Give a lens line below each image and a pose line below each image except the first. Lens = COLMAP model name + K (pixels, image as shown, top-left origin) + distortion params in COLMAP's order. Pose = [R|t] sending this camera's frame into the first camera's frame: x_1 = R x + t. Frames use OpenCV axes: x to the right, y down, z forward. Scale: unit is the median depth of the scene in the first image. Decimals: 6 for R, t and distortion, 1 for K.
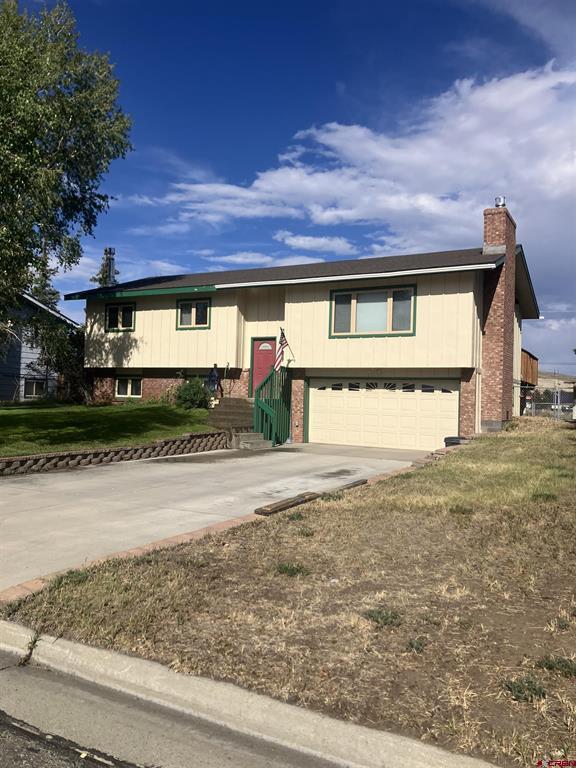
lens RADIAL K [[623.0, 0, 286.3], [0, 623.0, 384.6], [0, 0, 1]] dist [0.024345, 0.005666]
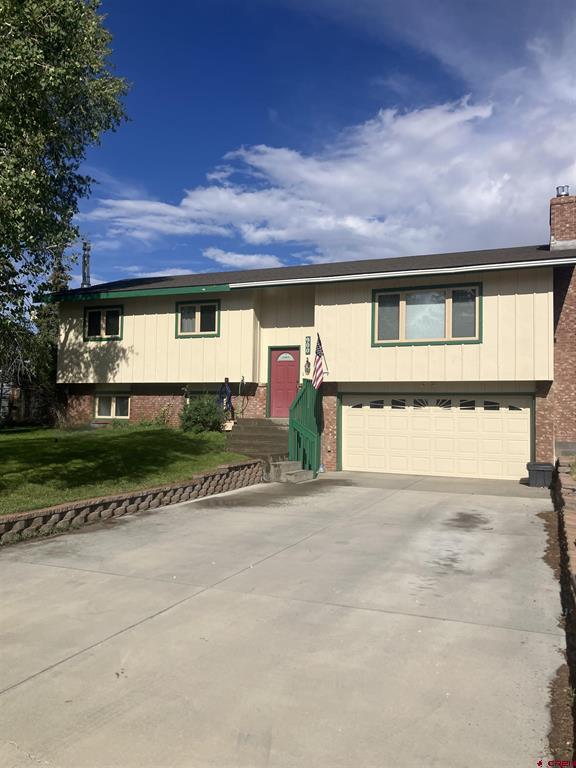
lens RADIAL K [[623.0, 0, 282.2], [0, 623.0, 384.6], [0, 0, 1]] dist [0.024345, 0.005666]
pose [[0.994528, -0.003158, 0.104423, -0.132863], [0.006195, 0.999567, -0.028776, 0.000459], [-0.104287, 0.029265, 0.994117, 0.166259]]
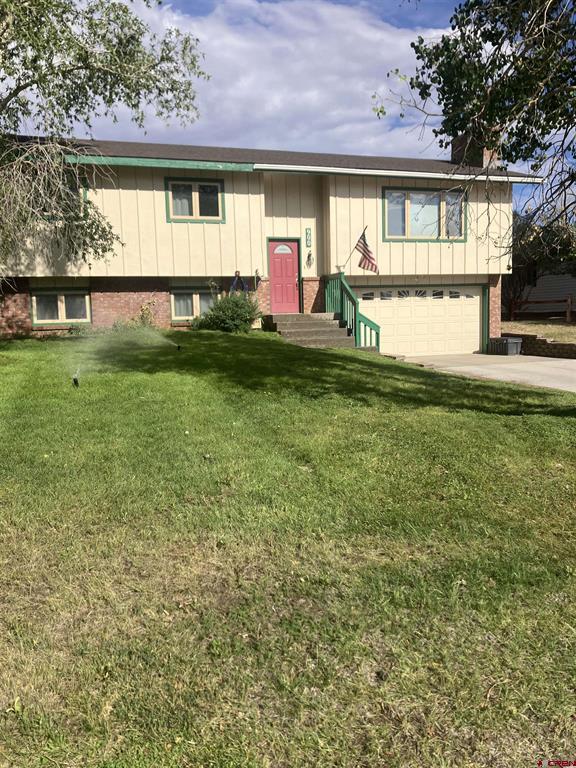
lens RADIAL K [[623.0, 0, 268.0], [0, 623.0, 386.8], [0, 0, 1]] dist [0.024345, 0.005666]
pose [[0.680718, -0.130385, 0.720848, -0.687209], [0.029198, 0.988080, 0.151148, -0.007625], [-0.731963, -0.081842, 0.676411, 0.465737]]
